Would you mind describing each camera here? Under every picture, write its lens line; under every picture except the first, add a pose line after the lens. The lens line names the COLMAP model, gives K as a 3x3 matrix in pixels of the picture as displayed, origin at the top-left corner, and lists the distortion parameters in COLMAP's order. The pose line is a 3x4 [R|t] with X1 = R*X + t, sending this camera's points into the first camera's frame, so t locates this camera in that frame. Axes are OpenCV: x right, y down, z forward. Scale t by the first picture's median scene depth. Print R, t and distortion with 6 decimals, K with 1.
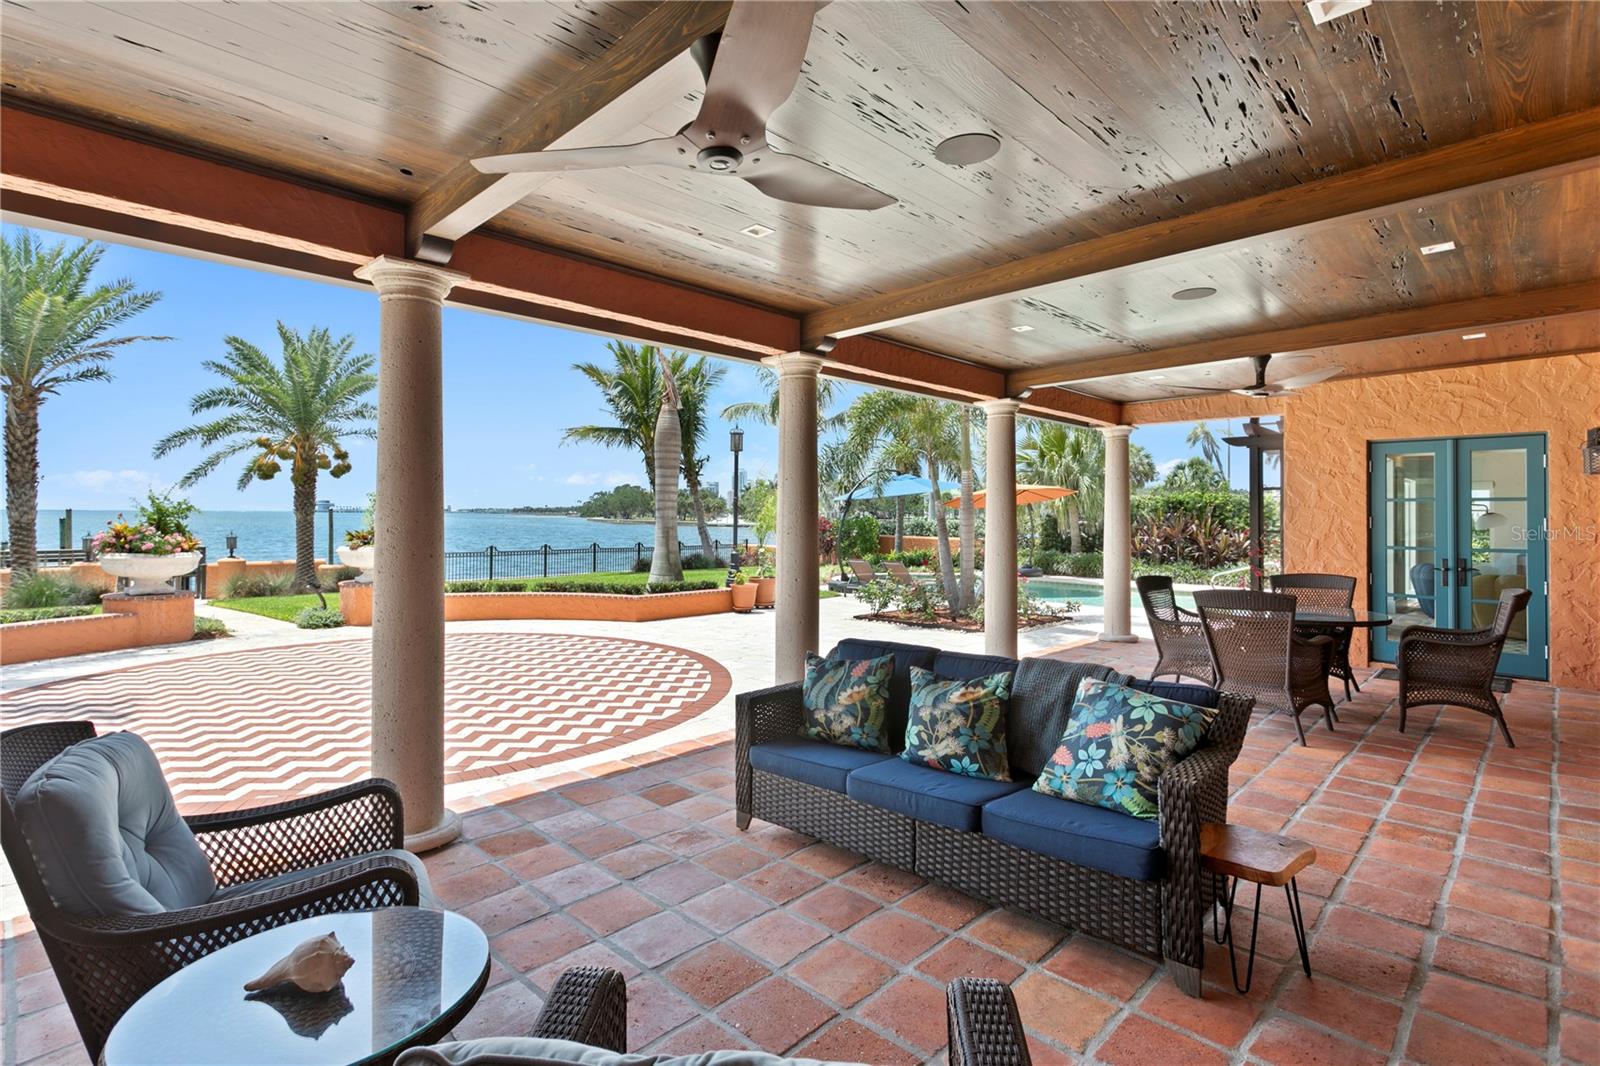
lens RADIAL K [[753.4, 0, 800.0], [0, 753.4, 522.5], [0, 0, 1]] dist [0.001628, 0.000855]
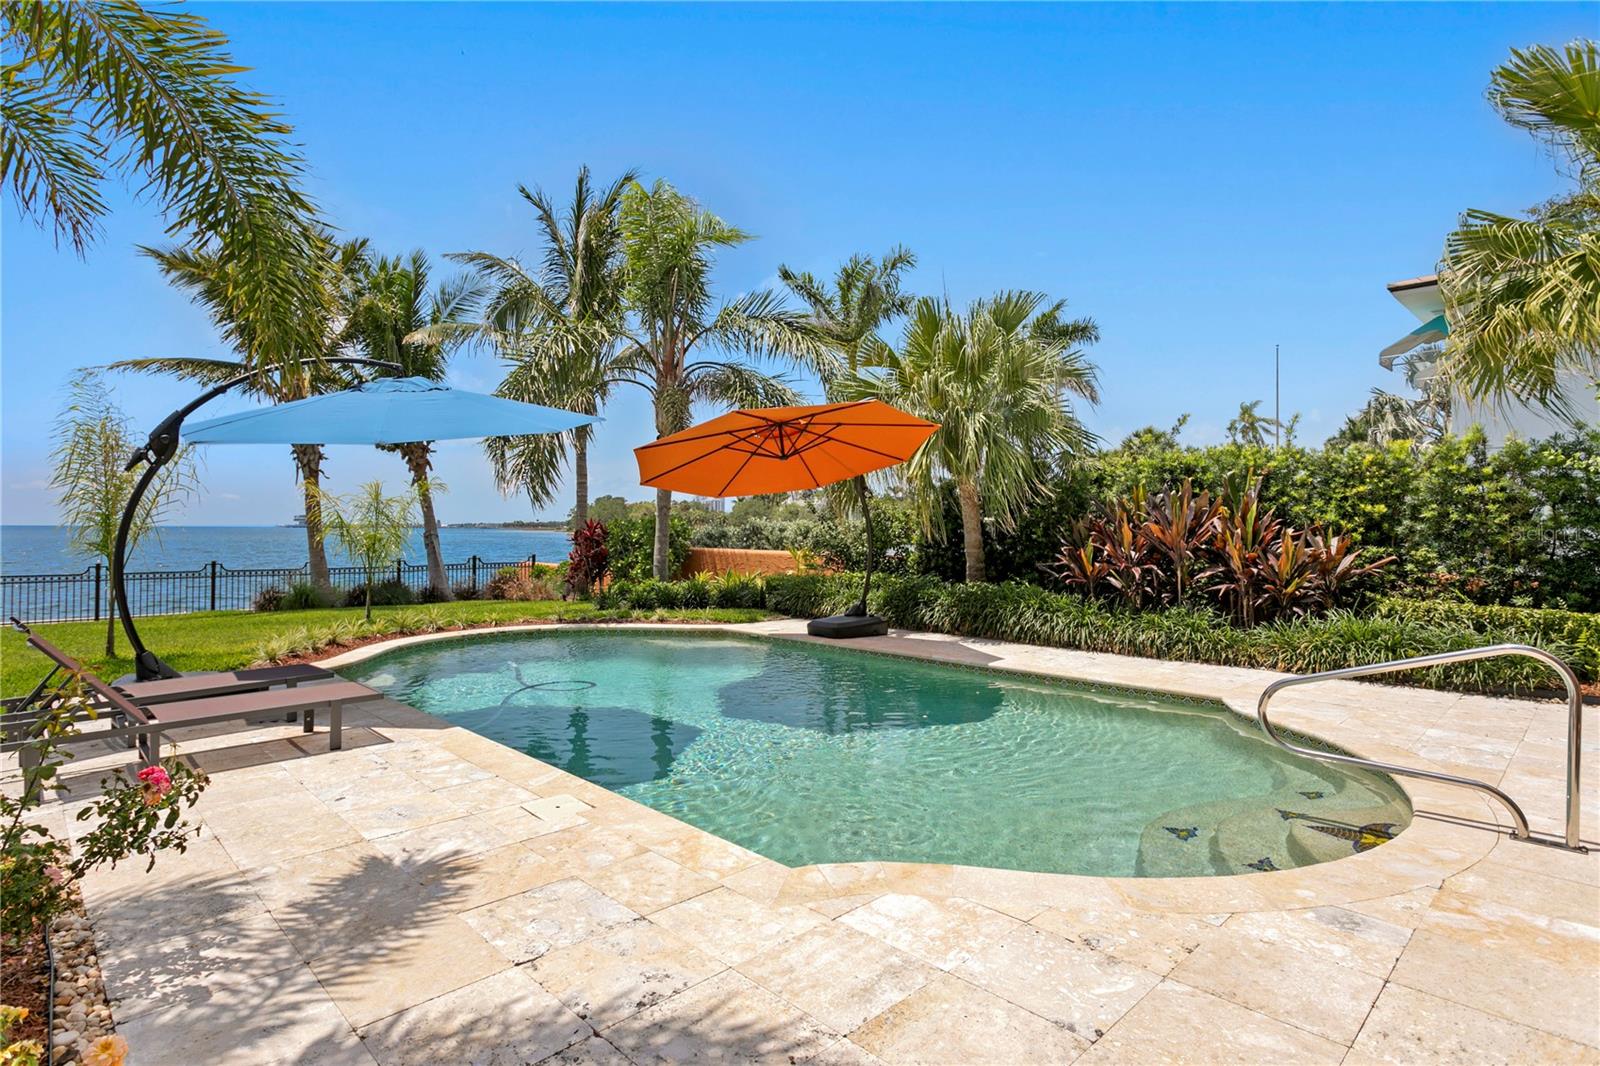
lens RADIAL K [[847.7, 0, 800.0], [0, 847.7, 533.0], [0, 0, 1]] dist [0.002671, 0.000296]
pose [[0.999993, -0.000886, 0.003654, 0.278093], [0.000905, 0.999985, -0.005326, 0.013379], [-0.003649, 0.005329, 0.999979, 0.509088]]
